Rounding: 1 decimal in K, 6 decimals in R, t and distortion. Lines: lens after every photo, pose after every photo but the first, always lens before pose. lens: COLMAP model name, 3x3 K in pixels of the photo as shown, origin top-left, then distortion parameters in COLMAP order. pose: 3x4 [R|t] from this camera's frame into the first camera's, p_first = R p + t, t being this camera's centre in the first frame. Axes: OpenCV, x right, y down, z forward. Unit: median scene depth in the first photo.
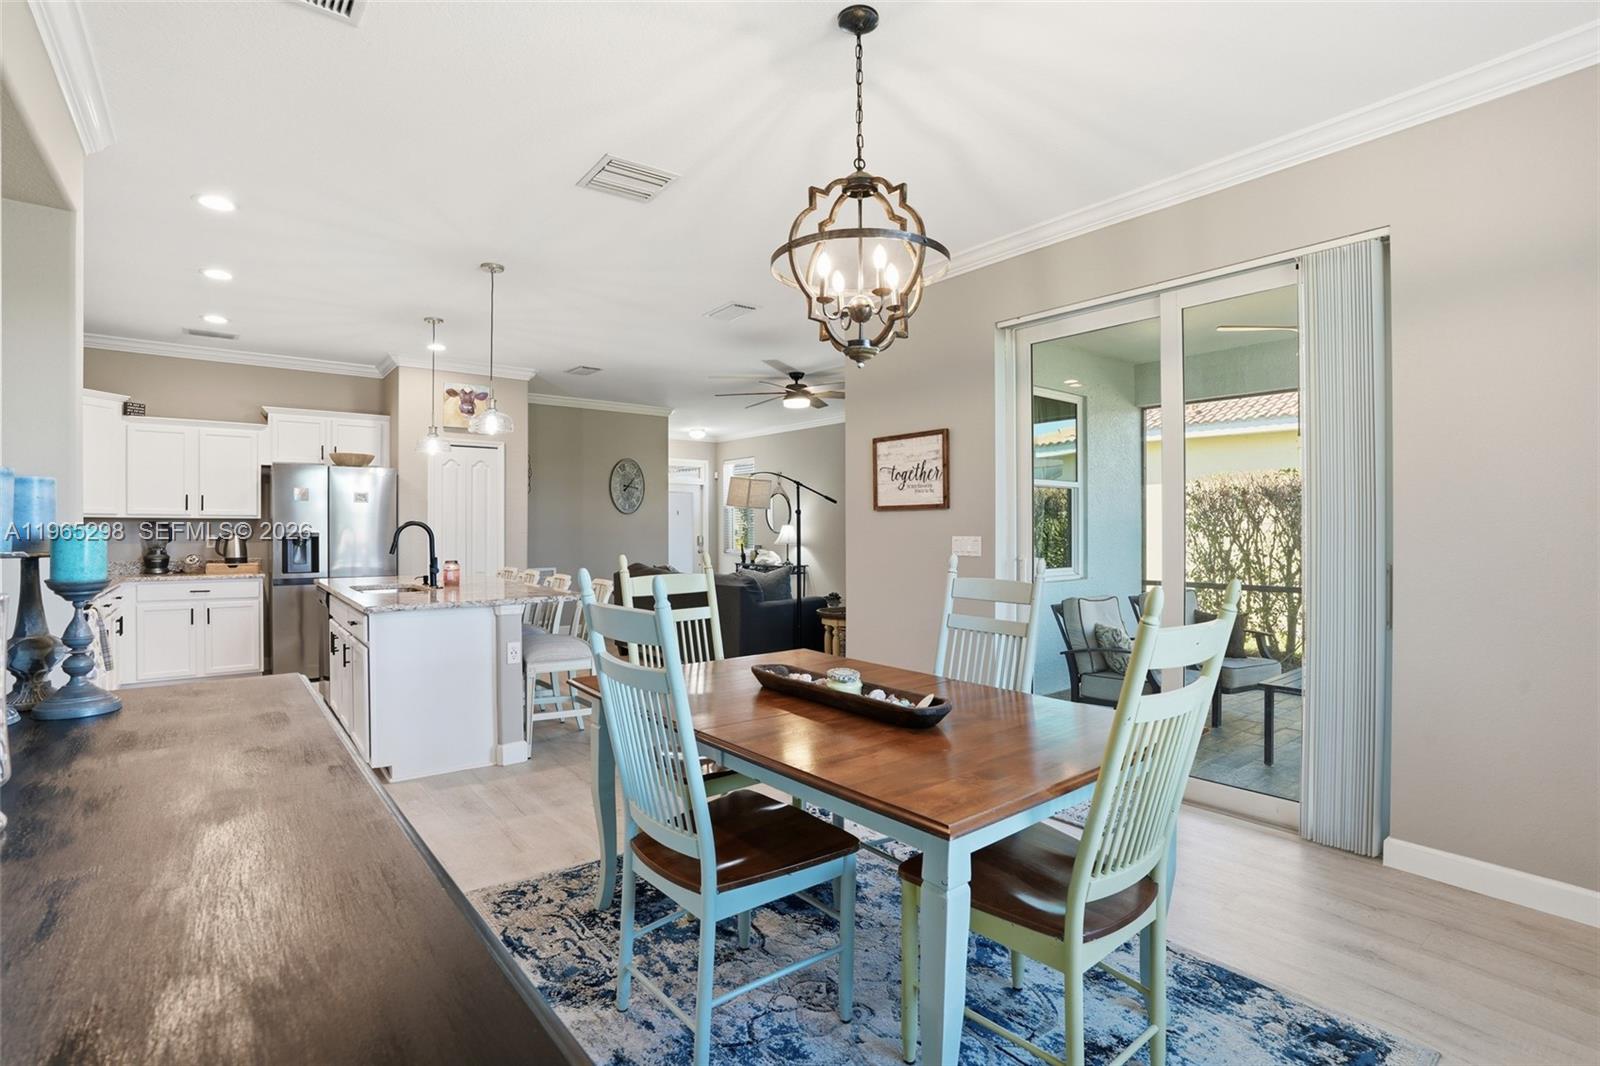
lens RADIAL K [[769.1, 0, 795.1], [0, 769.1, 534.2], [0, 0, 1]] dist [-0.035935, 0.007963]
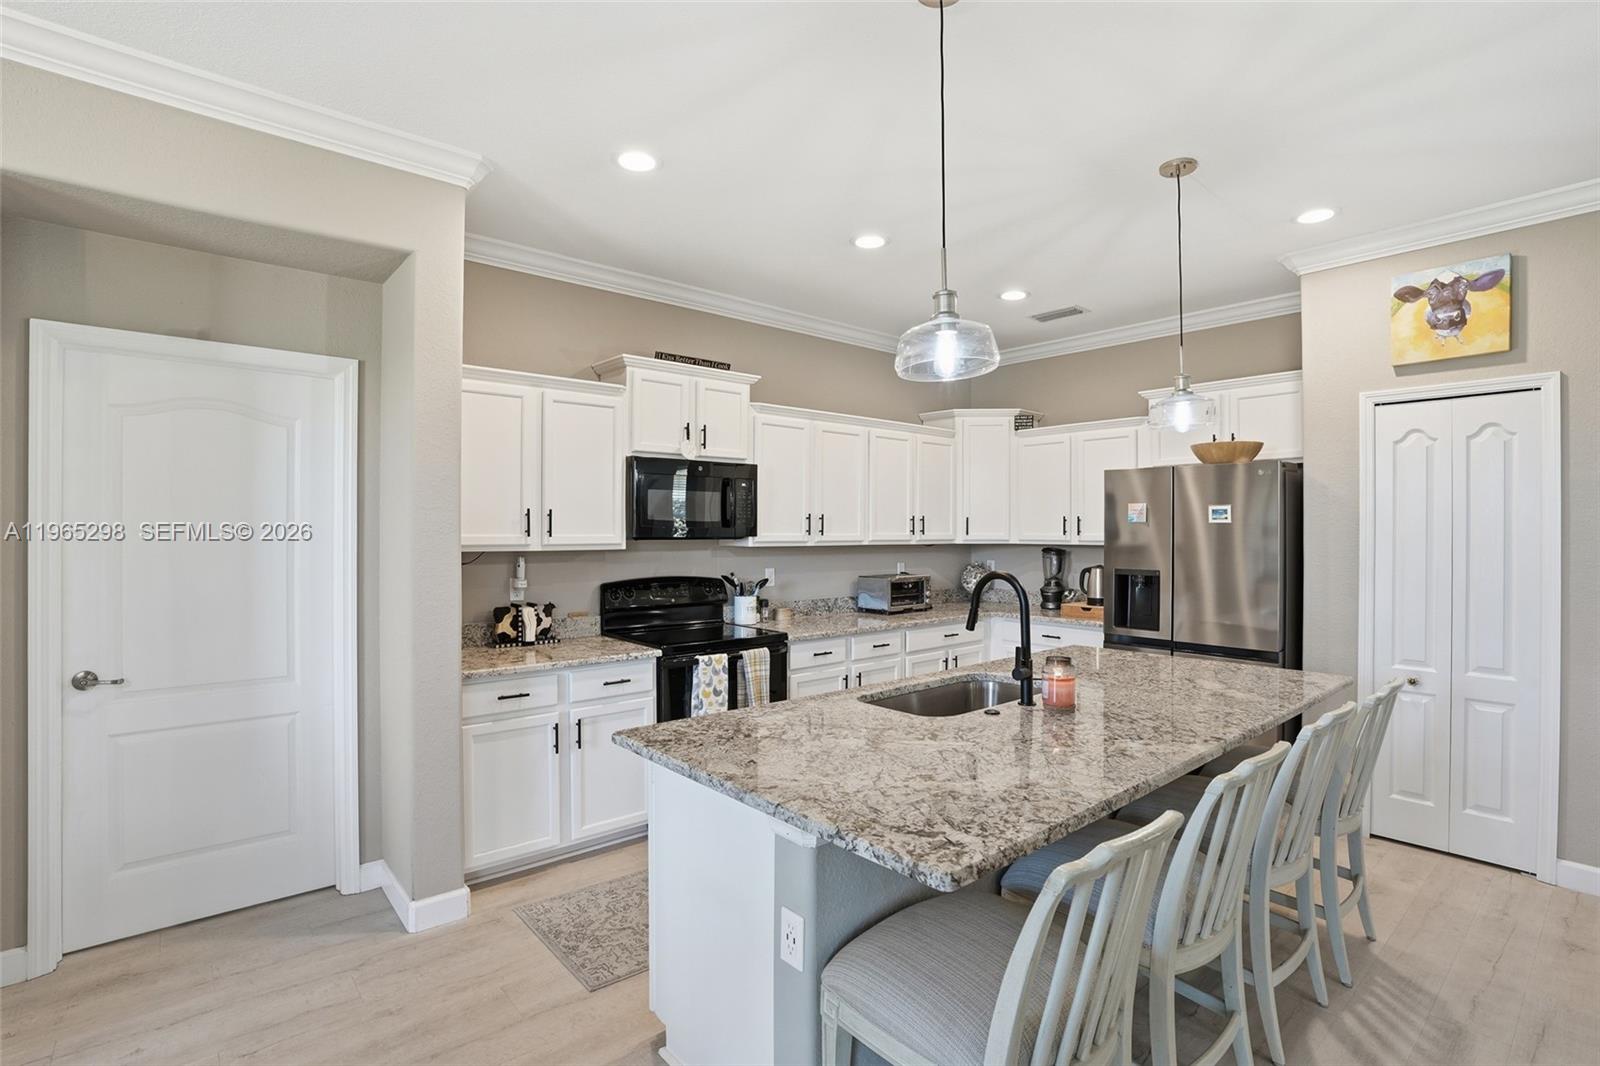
lens RADIAL K [[769.1, 0, 794.1], [0, 769.1, 521.3], [0, 0, 1]] dist [-0.035935, 0.007963]
pose [[0.053837, -0.010837, -0.998491, 0.009517], [-0.007725, 0.999907, -0.011268, -0.035346], [0.998520, 0.008320, 0.053748, 0.660175]]
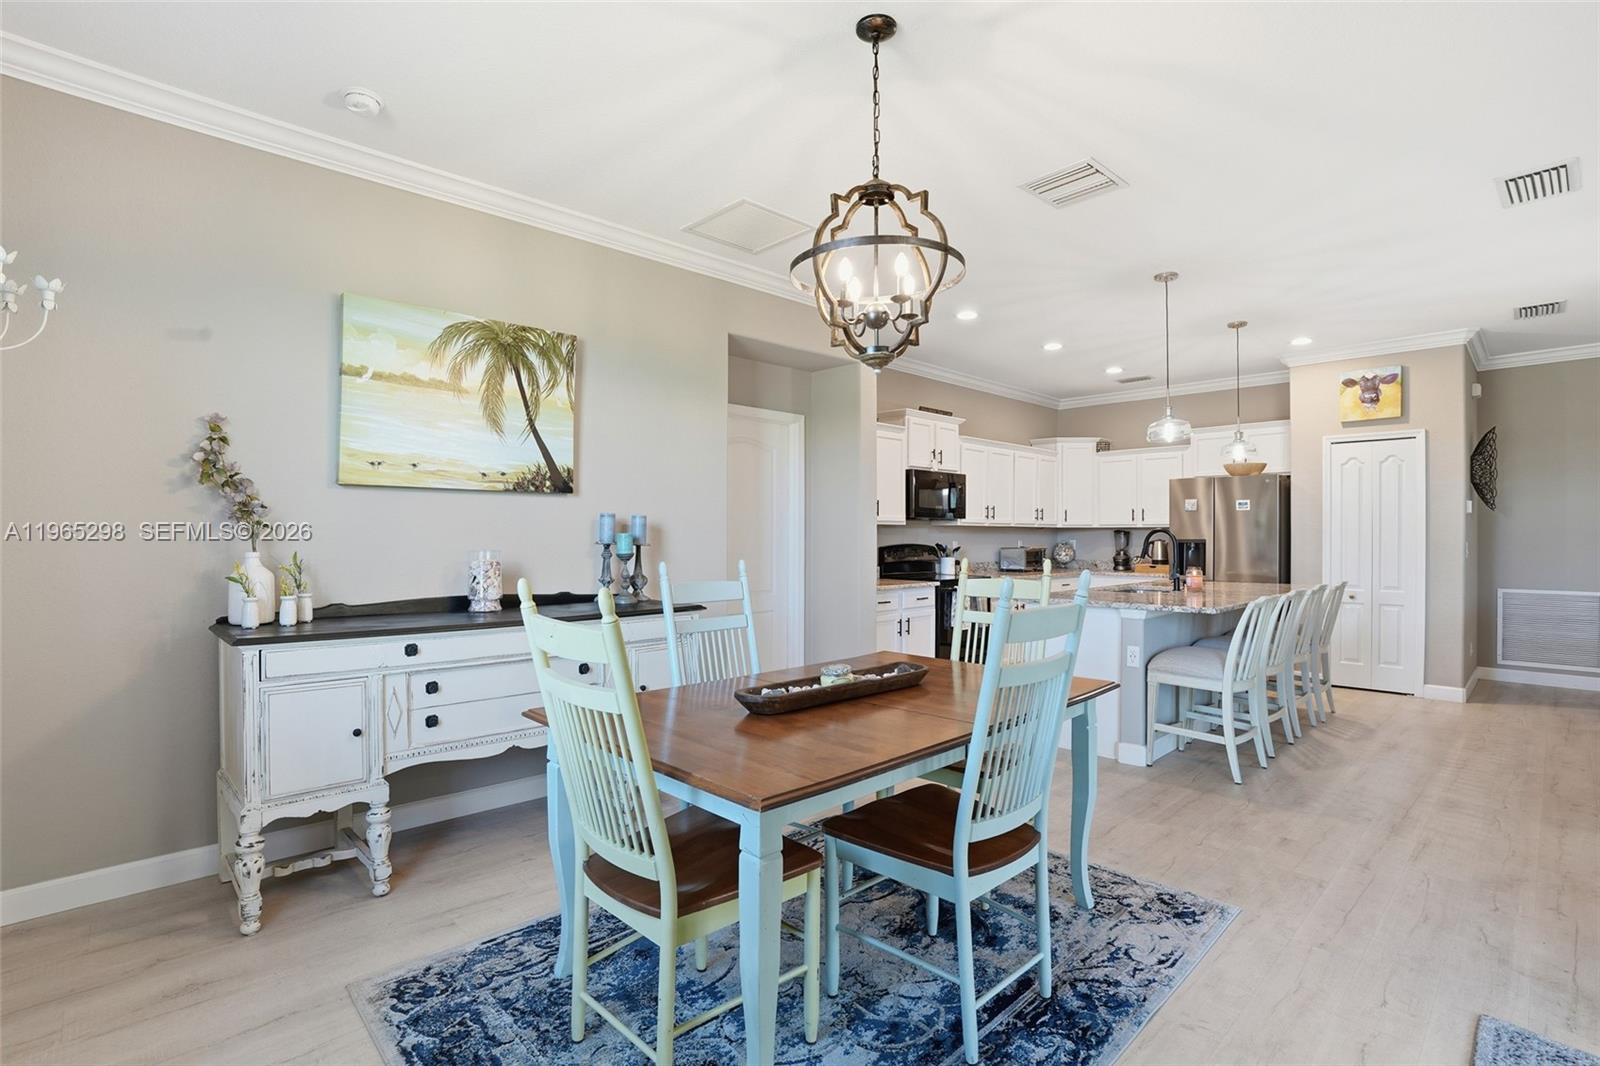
lens RADIAL K [[769.1, 0, 796.3], [0, 769.1, 530.7], [0, 0, 1]] dist [-0.035935, 0.007963]
pose [[0.119113, -0.009221, -0.992838, 0.396447], [-0.006466, 0.999928, -0.010062, 0.000718], [0.992860, 0.007618, 0.119045, 0.286596]]
